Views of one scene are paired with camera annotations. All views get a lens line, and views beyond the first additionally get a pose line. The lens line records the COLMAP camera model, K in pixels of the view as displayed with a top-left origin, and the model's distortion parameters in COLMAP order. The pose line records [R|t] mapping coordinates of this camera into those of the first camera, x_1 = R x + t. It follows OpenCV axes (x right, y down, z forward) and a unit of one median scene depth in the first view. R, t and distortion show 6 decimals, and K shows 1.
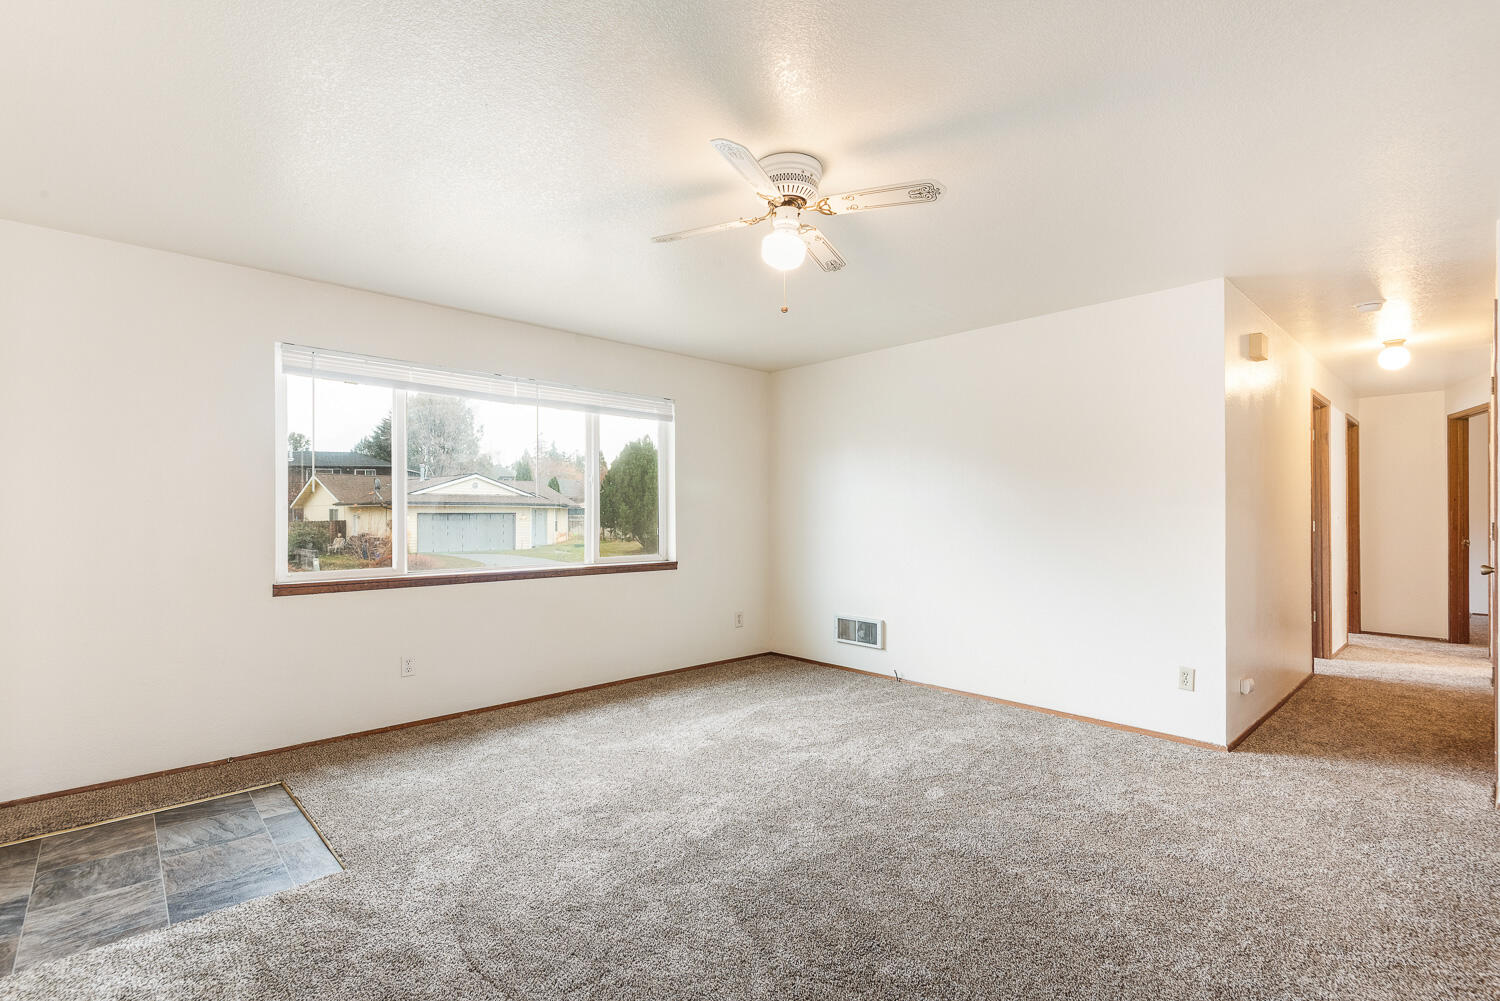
lens RADIAL K [[700.5, 0, 750.5], [0, 700.5, 509.0], [0, 0, 1]] dist [-0.004563, -0.000420]
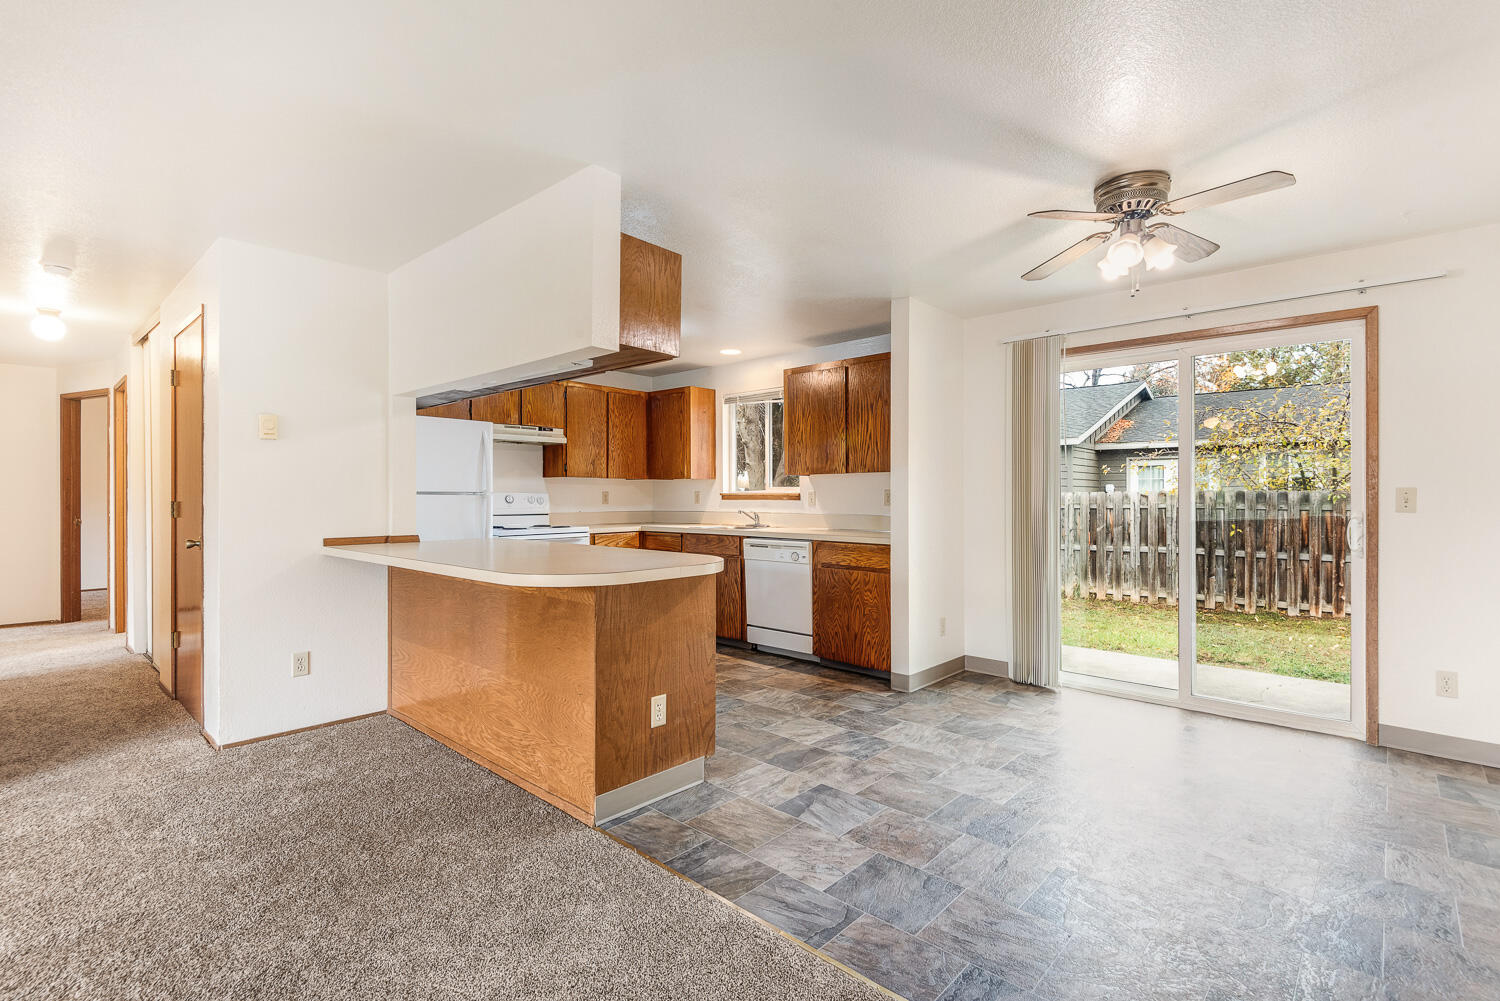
lens RADIAL K [[700.5, 0, 749.8], [0, 700.5, 494.2], [0, 0, 1]] dist [-0.004563, -0.000420]
pose [[-0.064468, -0.002001, 0.997918, -0.104013], [-0.006639, 0.999977, 0.001577, -0.000088], [-0.997898, -0.006523, -0.064479, 0.160312]]
